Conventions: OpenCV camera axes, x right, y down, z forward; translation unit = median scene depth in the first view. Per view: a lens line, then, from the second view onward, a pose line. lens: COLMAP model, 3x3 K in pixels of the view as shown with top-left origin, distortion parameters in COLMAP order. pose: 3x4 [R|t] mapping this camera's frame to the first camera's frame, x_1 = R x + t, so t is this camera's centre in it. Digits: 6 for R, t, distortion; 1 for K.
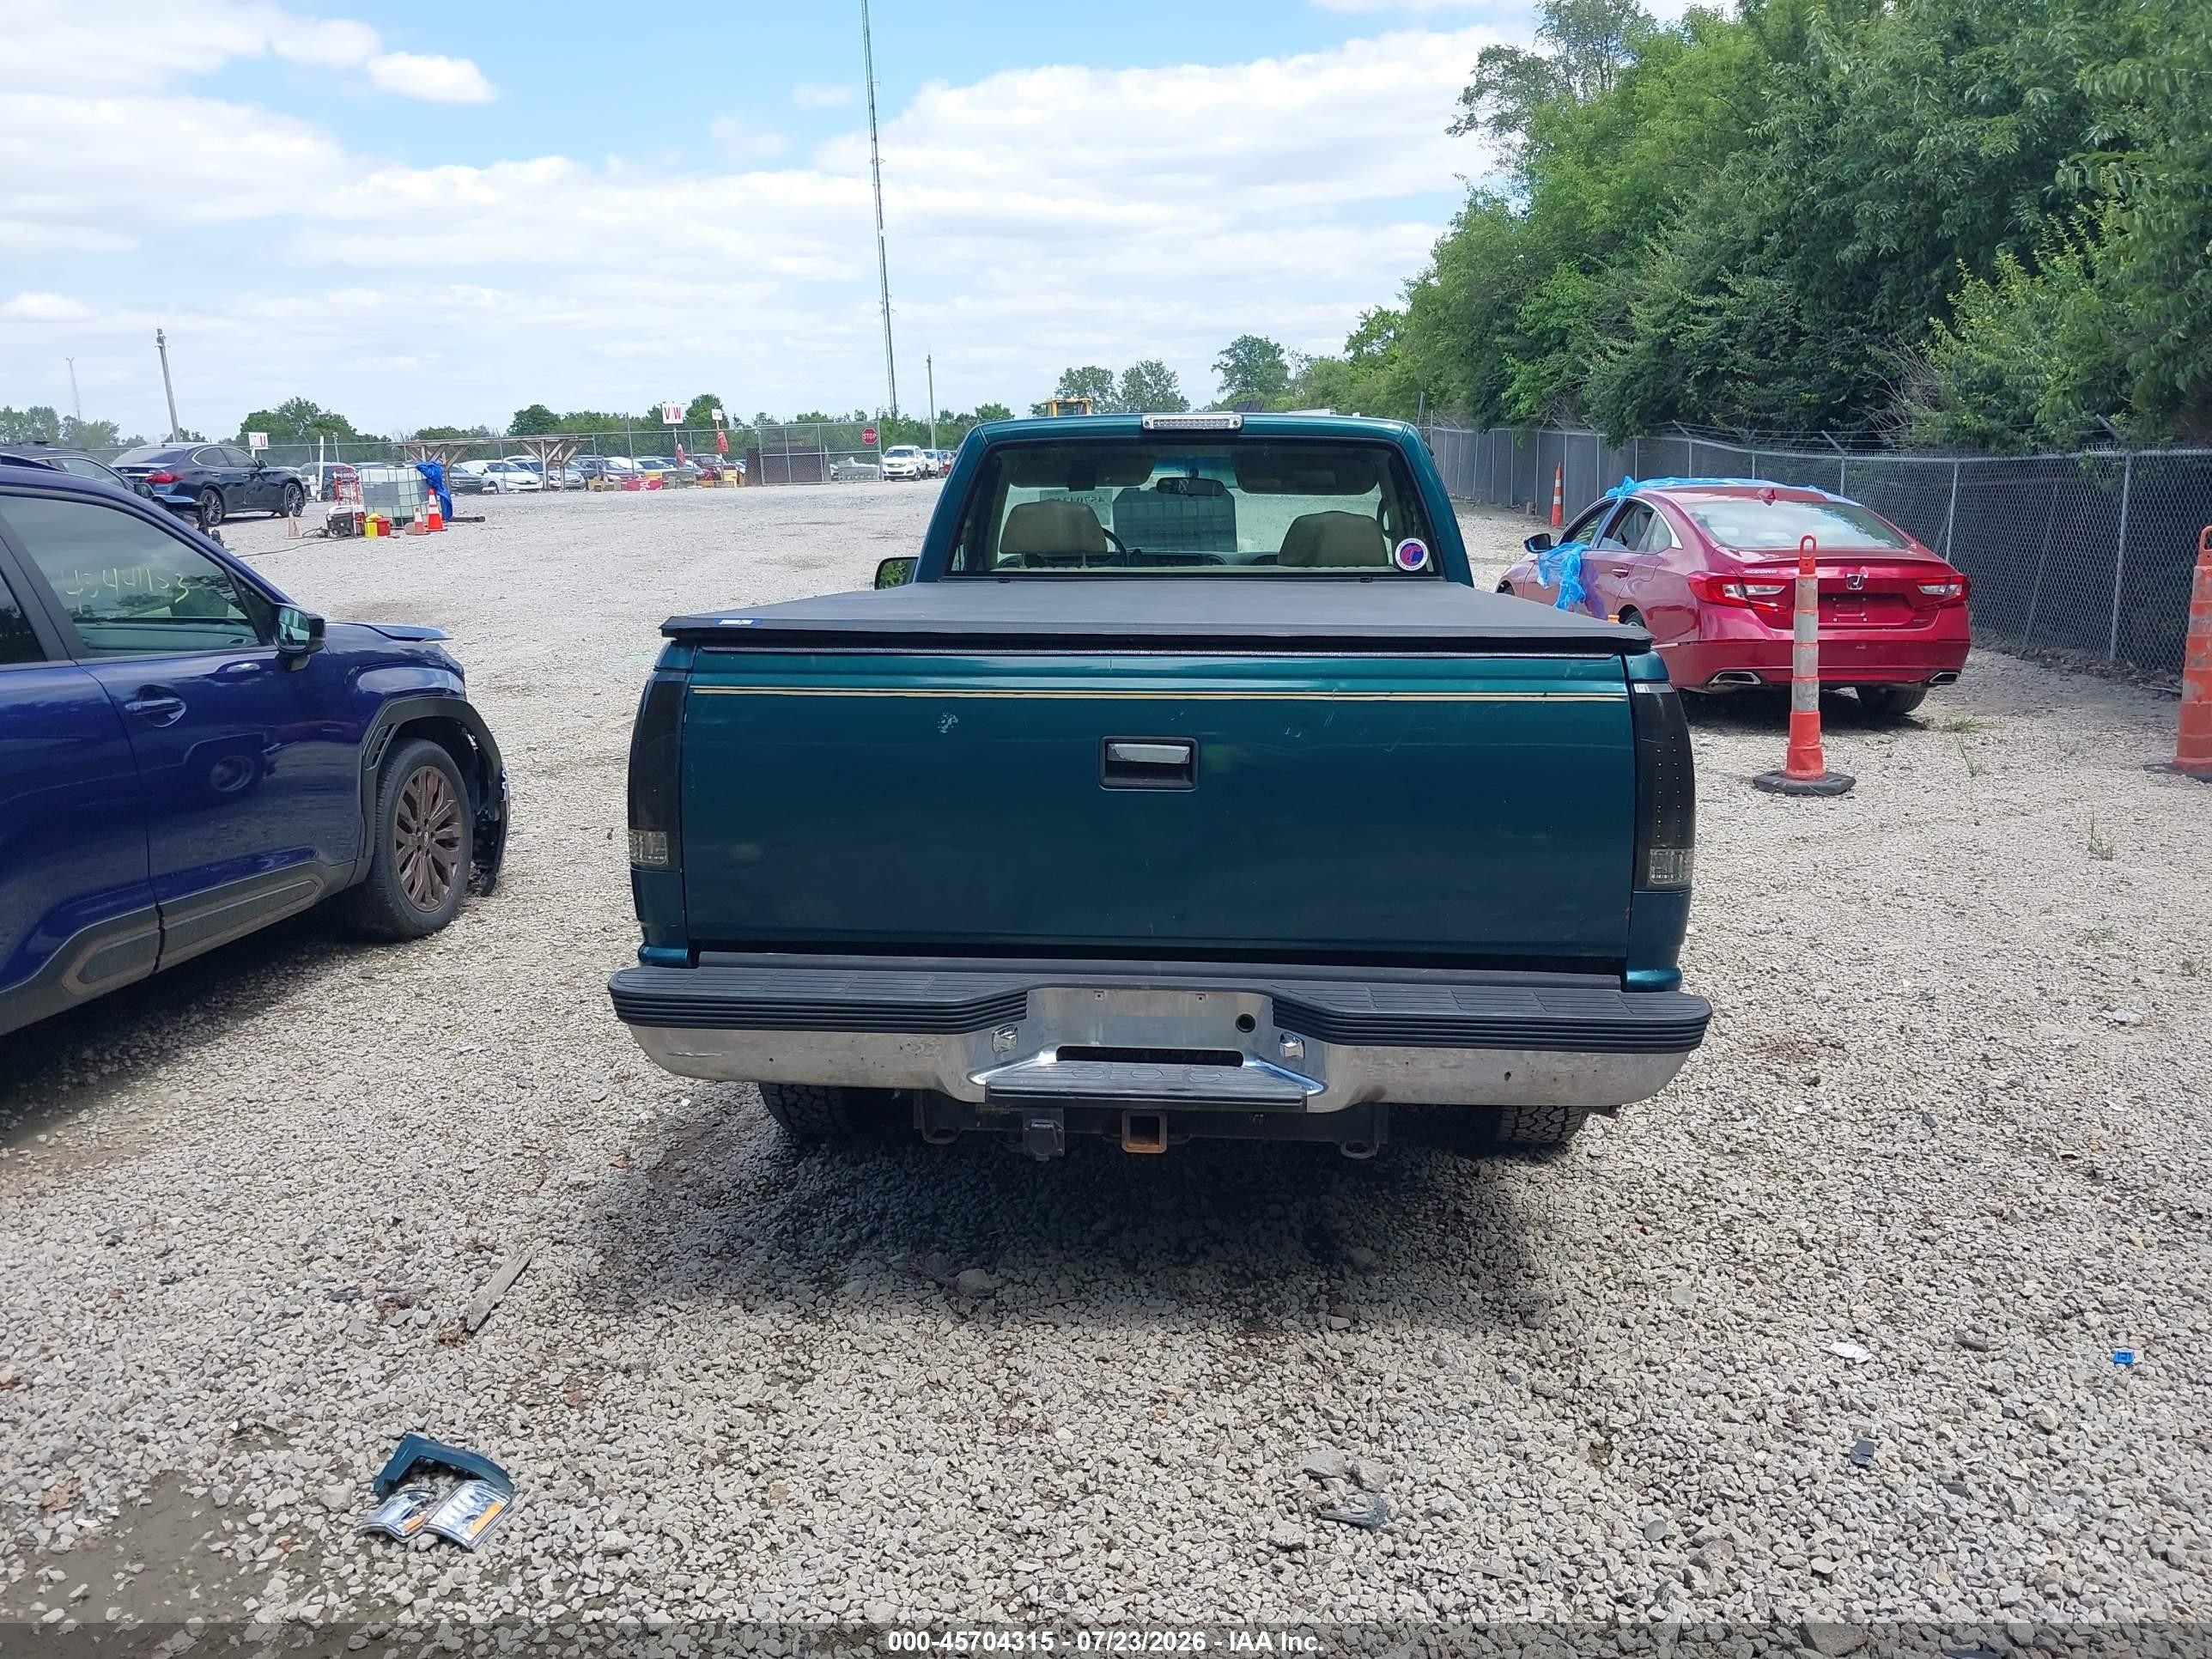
lens RADIAL K [[1740.8, 0, 1123.7], [0, 1740.8, 839.3], [0, 0, 1]] dist [-0.000991, 0.004382]
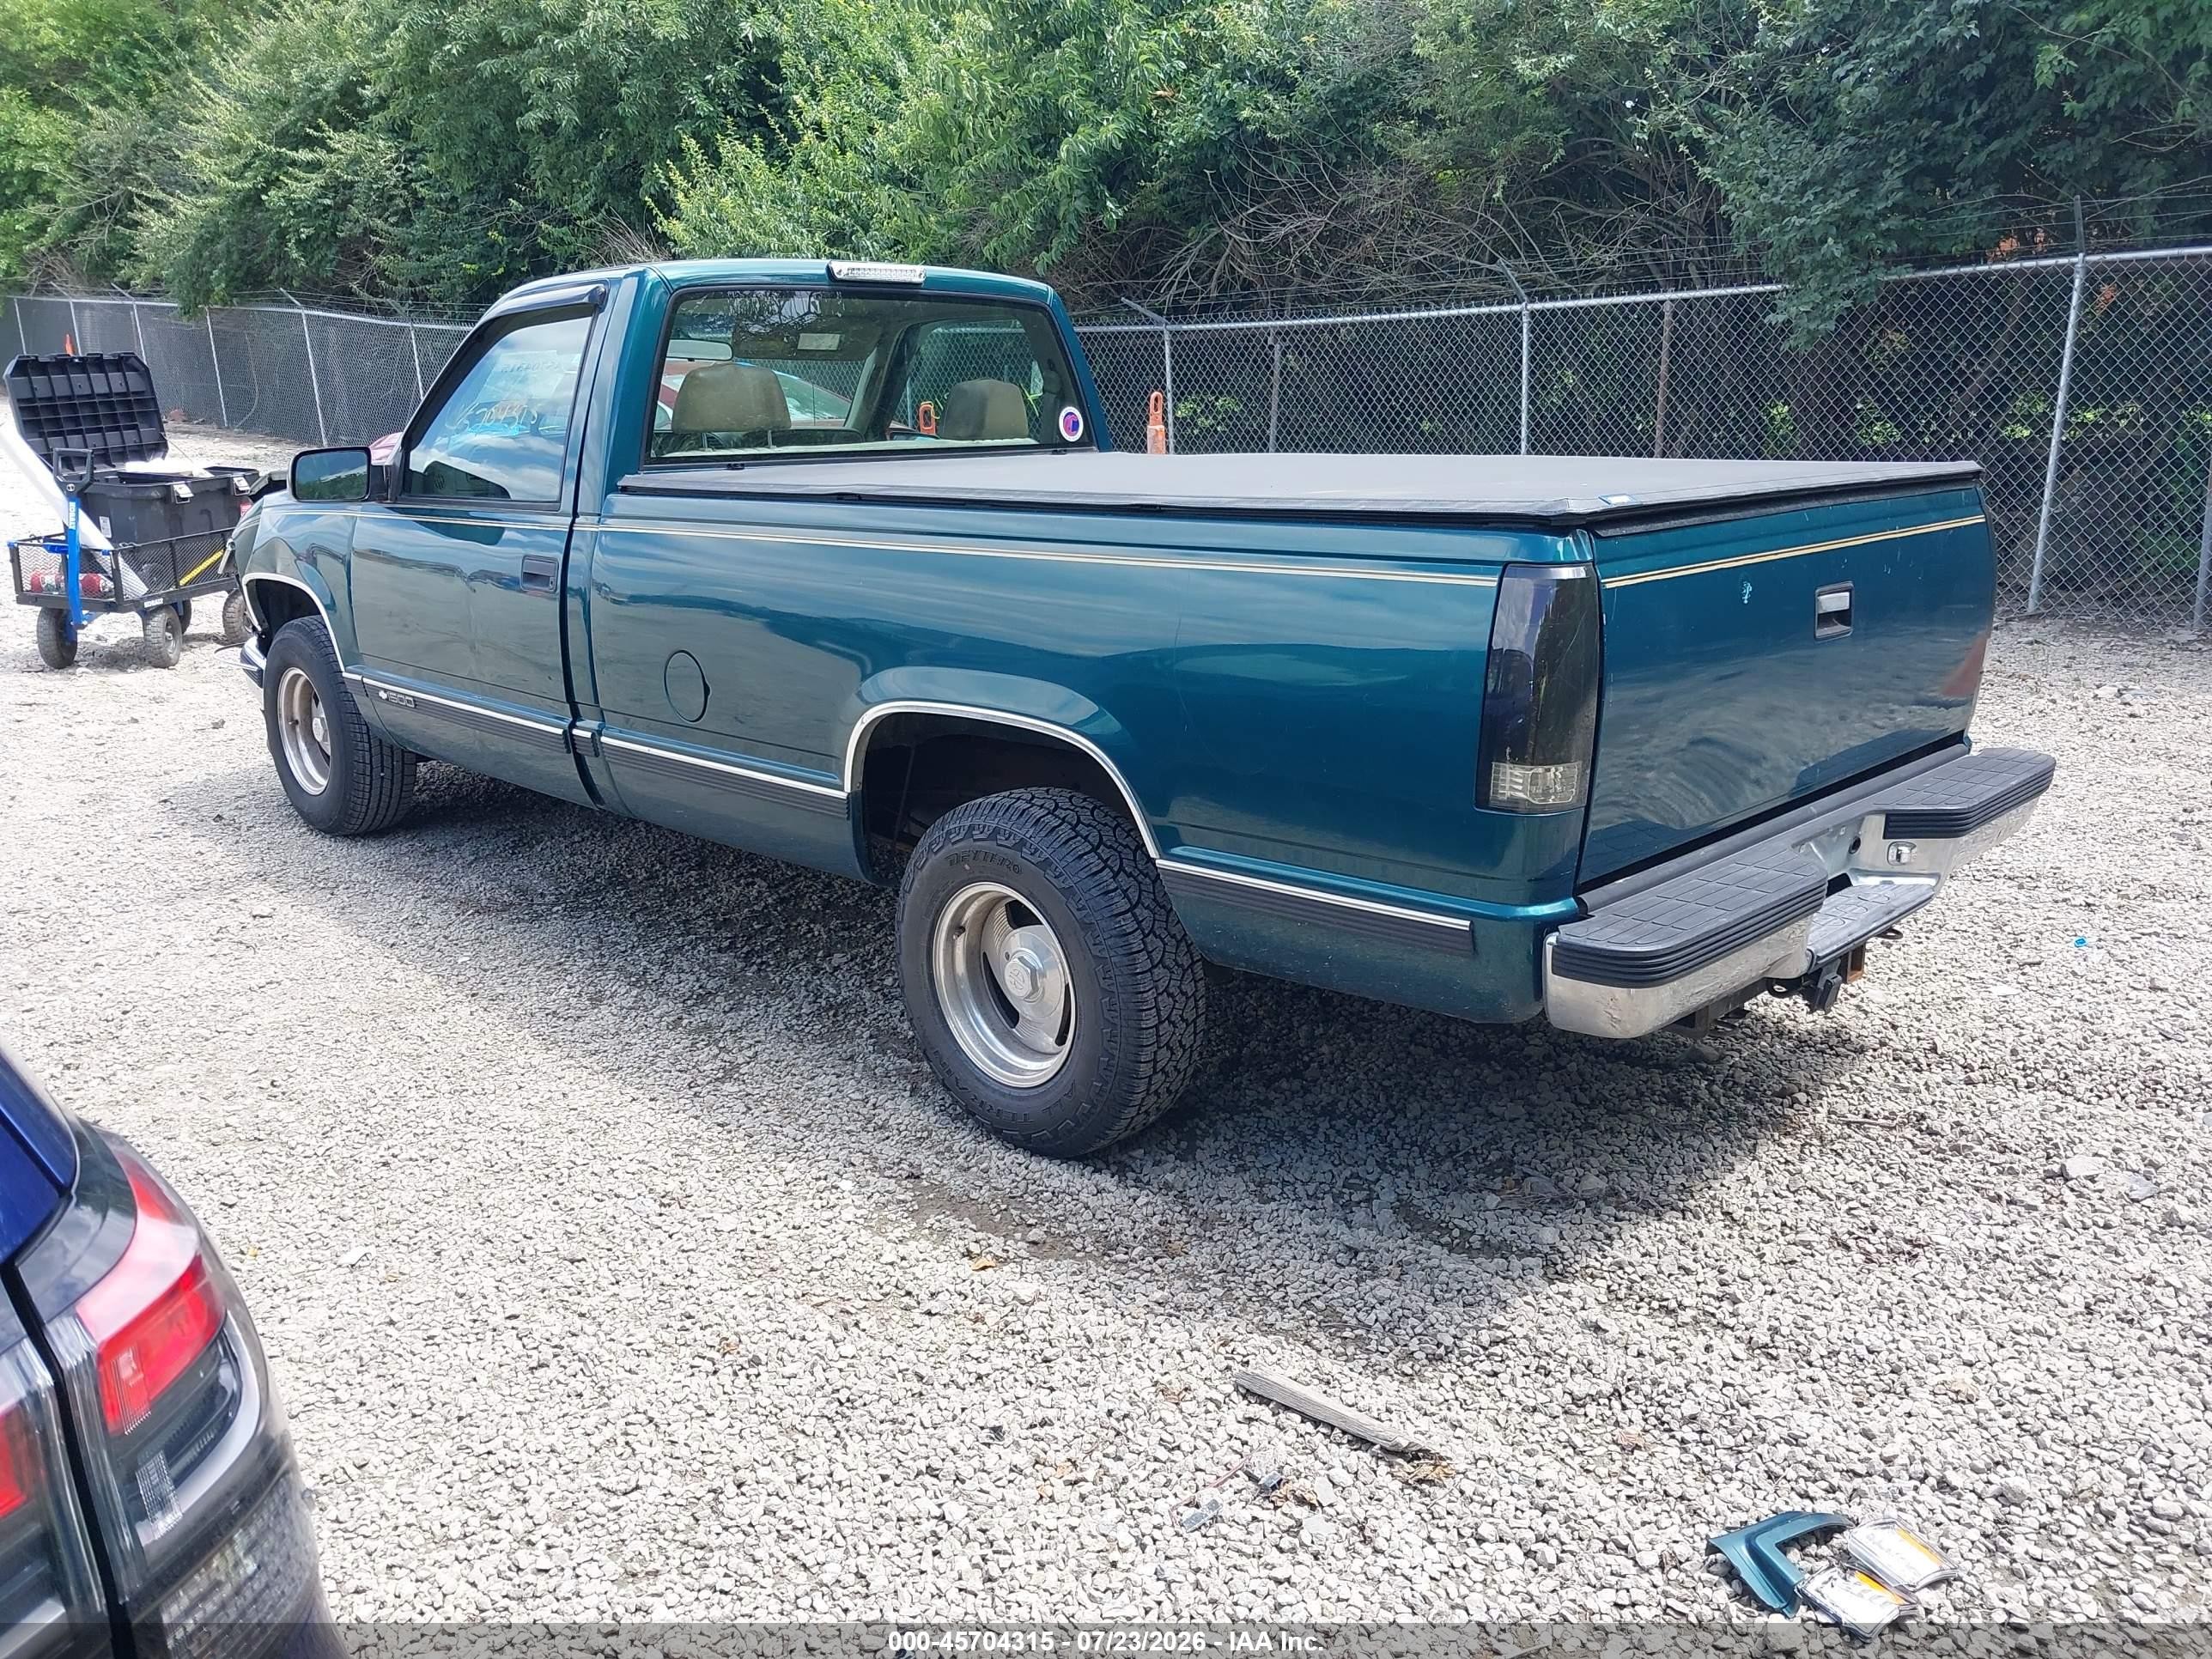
lens RADIAL K [[1740.8, 0, 1123.7], [0, 1740.8, 839.3], [0, 0, 1]] dist [-0.000991, 0.004382]
pose [[0.628916, -0.208974, 0.748862, -0.154849], [0.159125, 0.977408, 0.139113, -0.017729], [-0.761015, 0.031672, 0.647961, 0.094061]]
